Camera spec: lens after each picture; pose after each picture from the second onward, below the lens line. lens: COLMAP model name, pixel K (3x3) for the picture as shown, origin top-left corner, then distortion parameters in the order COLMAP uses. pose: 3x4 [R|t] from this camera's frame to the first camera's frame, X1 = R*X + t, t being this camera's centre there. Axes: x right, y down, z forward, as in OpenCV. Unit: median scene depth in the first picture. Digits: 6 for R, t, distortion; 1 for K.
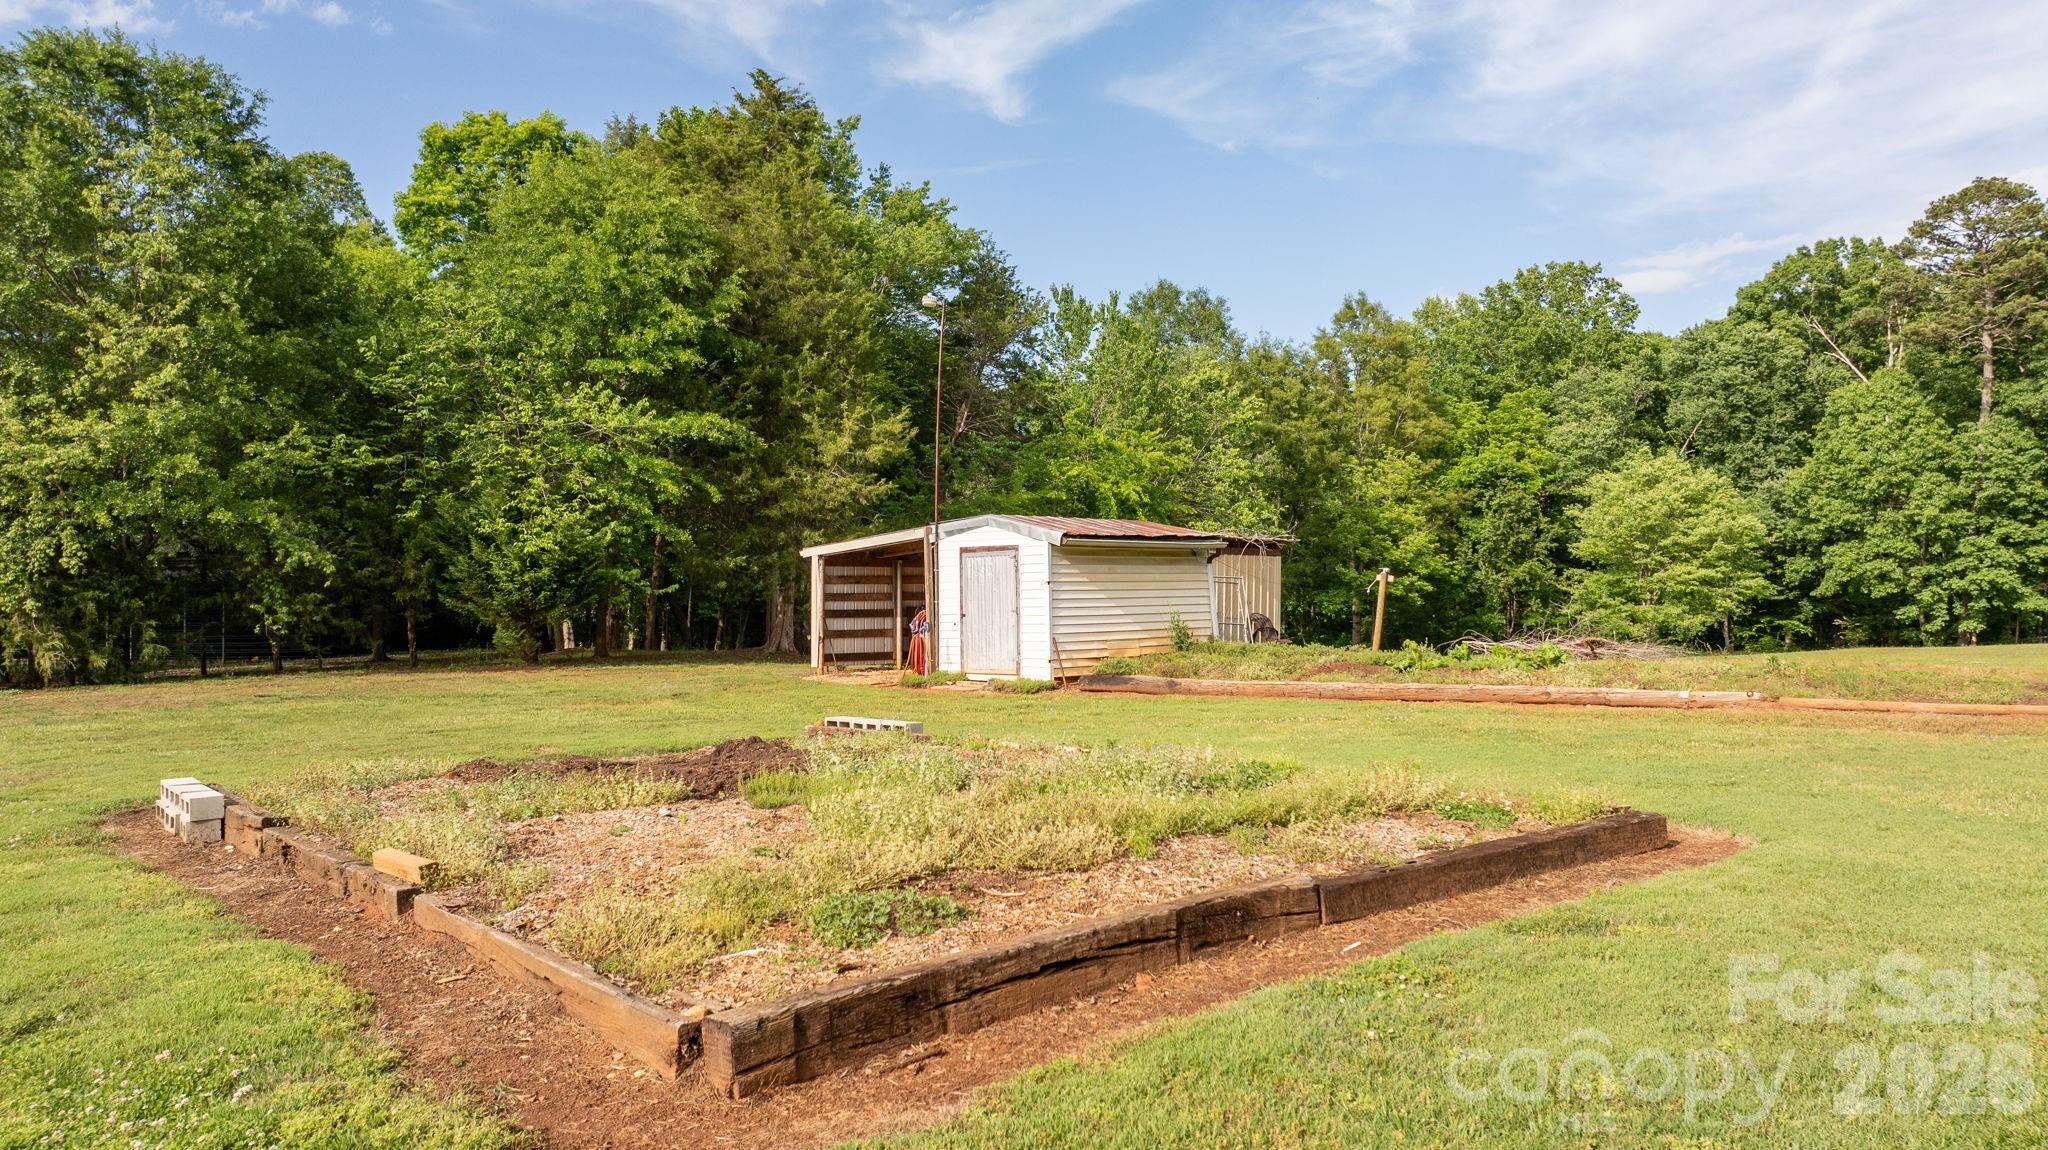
lens RADIAL K [[1437.8, 0, 1029.9], [0, 1437.8, 567.4], [0, 0, 1]] dist [-0.073459, 0.096304]
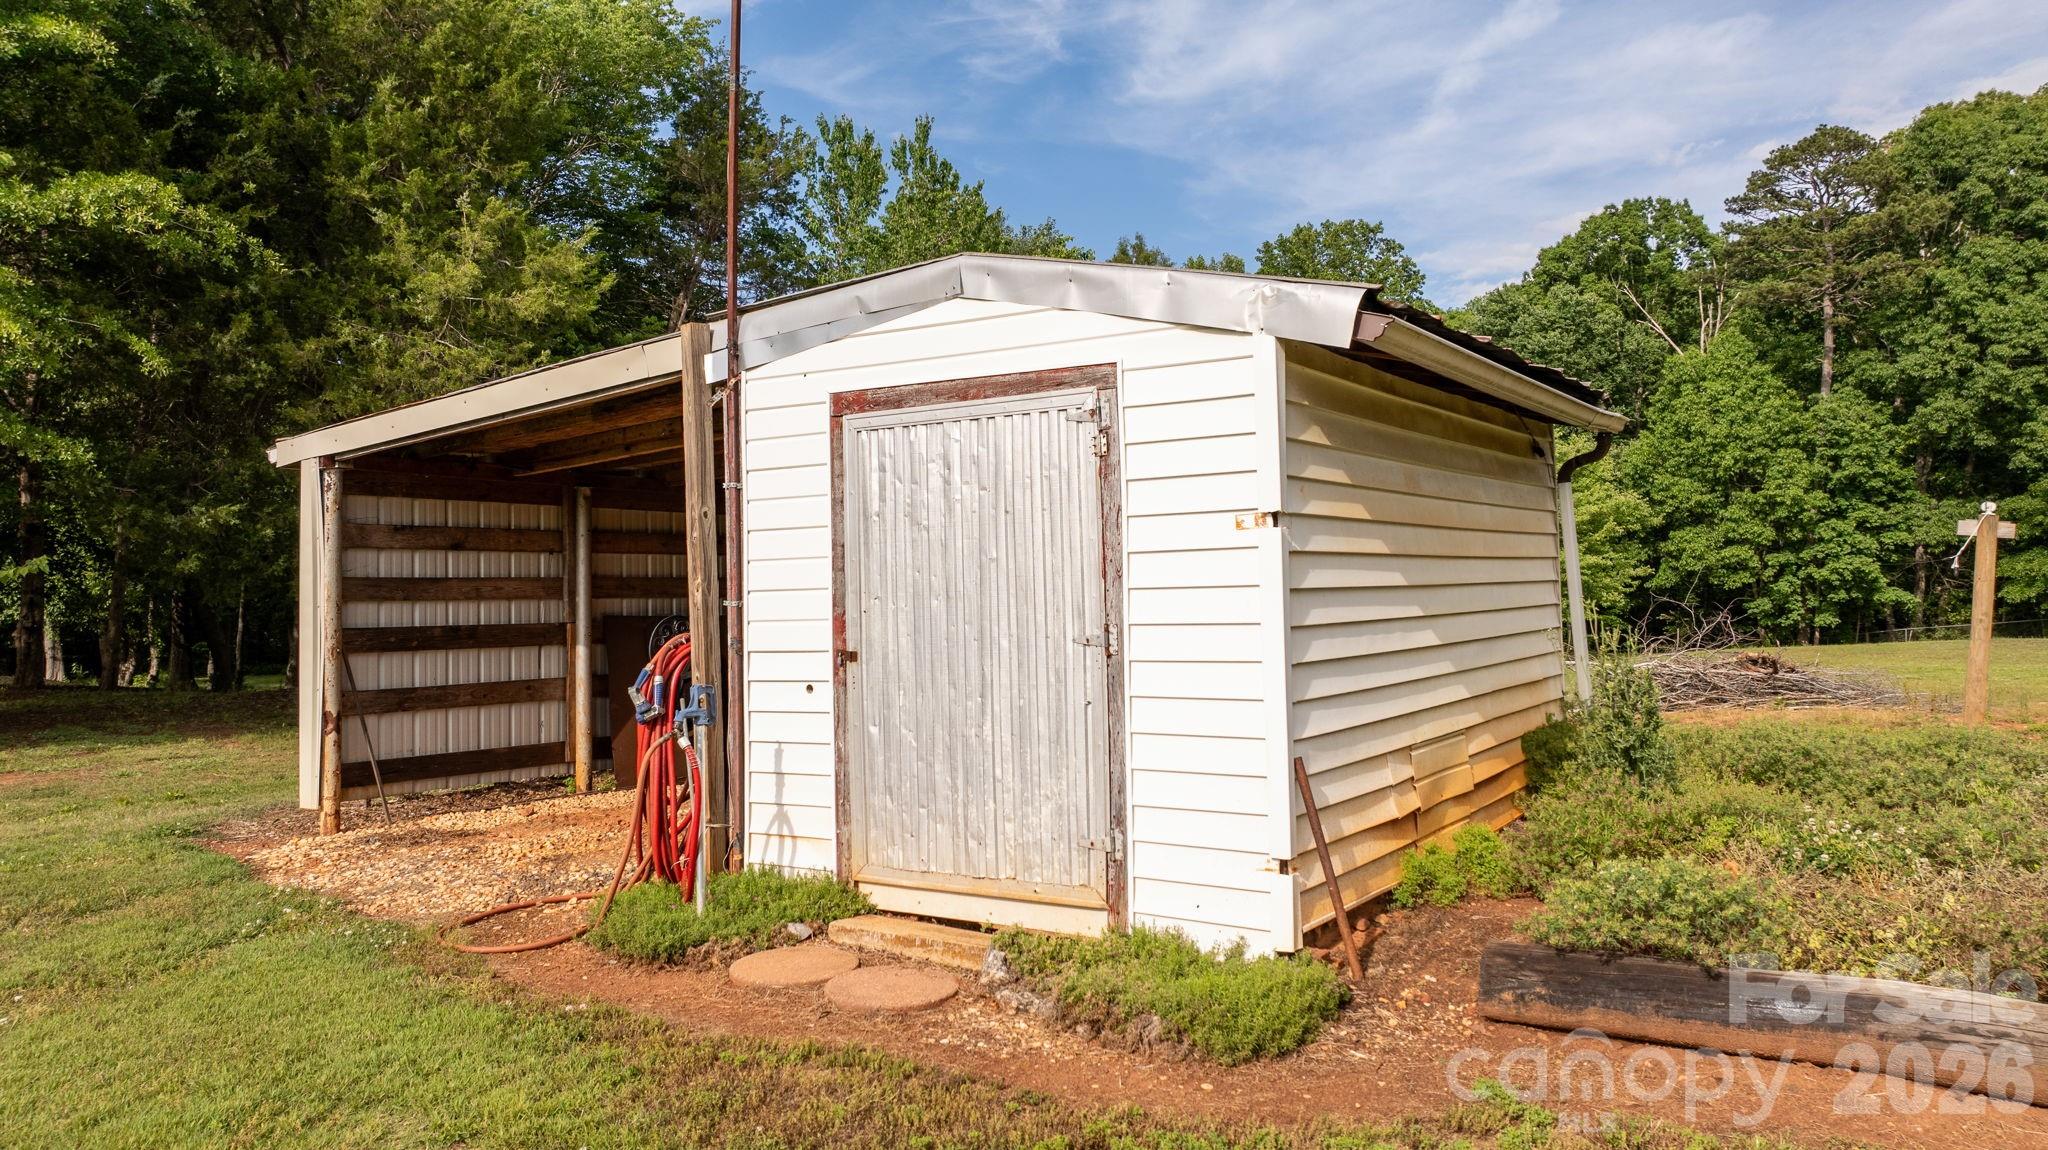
lens RADIAL K [[1437.8, 0, 1029.9], [0, 1437.8, 567.4], [0, 0, 1]] dist [-0.073459, 0.096304]
pose [[0.976334, -0.000230, 0.216269, -0.042337], [-0.000443, 0.999995, 0.003065, 0.010131], [-0.216269, -0.003088, 0.976329, 0.449619]]
